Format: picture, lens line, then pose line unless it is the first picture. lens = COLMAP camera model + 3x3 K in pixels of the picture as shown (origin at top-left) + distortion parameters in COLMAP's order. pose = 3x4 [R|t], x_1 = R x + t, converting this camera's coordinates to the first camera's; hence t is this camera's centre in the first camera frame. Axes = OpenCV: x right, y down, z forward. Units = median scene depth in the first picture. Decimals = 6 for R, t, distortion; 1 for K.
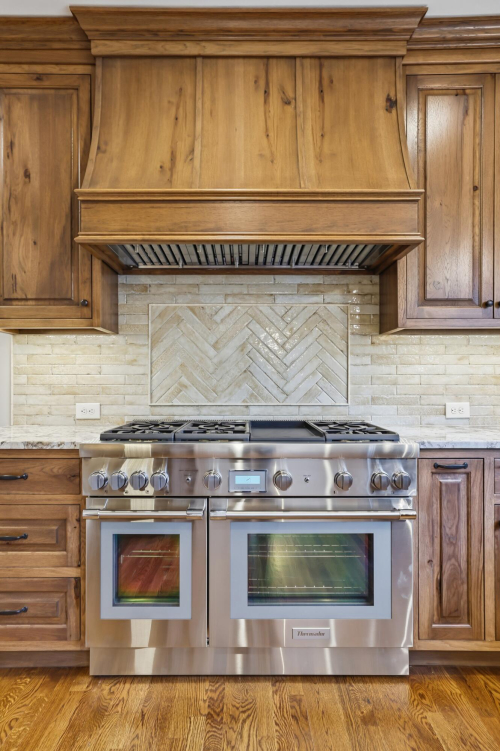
lens RADIAL K [[474.9, 0, 250.0], [0, 474.9, 375.5], [0, 0, 1]] dist [0.000347, 0.000316]
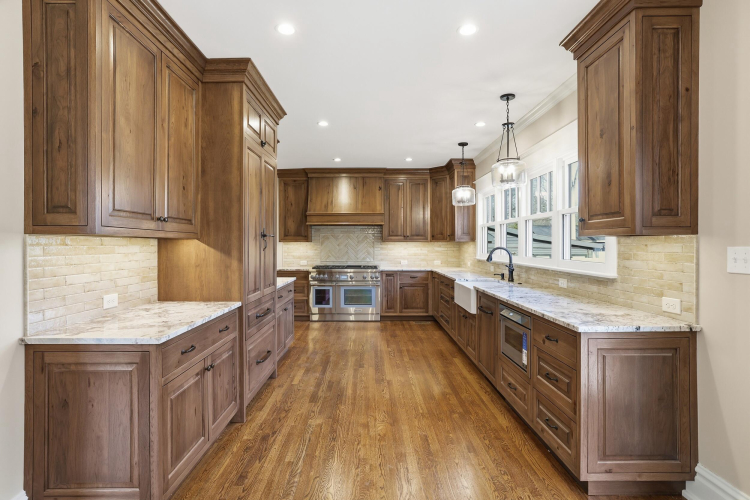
lens RADIAL K [[380.9, 0, 374.0], [0, 380.9, 244.6], [0, 0, 1]] dist [-0.000191, 0.000389]
pose [[0.999991, 0.000734, -0.004277, 0.285982], [-0.000694, 0.999957, 0.009248, -0.124453], [0.004284, -0.009245, 0.999948, -2.568716]]
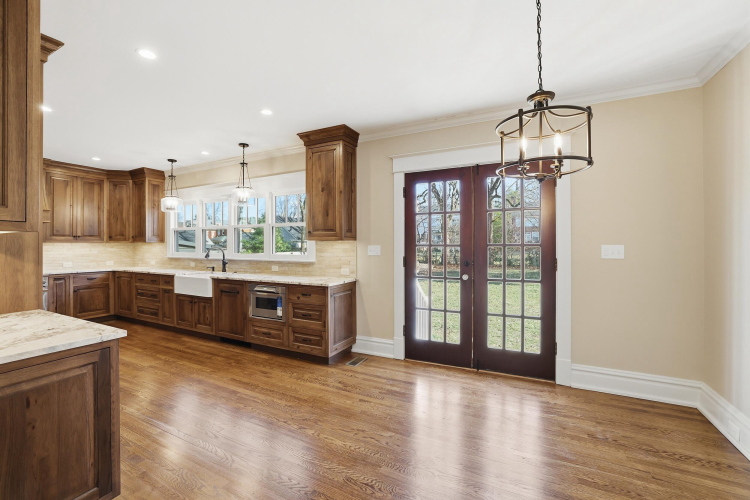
lens RADIAL K [[322.9, 0, 372.2], [0, 322.9, 244.8], [0, 0, 1]] dist [-0.019981, 0.000073]
pose [[0.461178, 0.002065, 0.887305, -0.740782], [-0.007681, 0.999969, 0.001665, -0.119029], [-0.887274, -0.007583, 0.461180, -2.596553]]
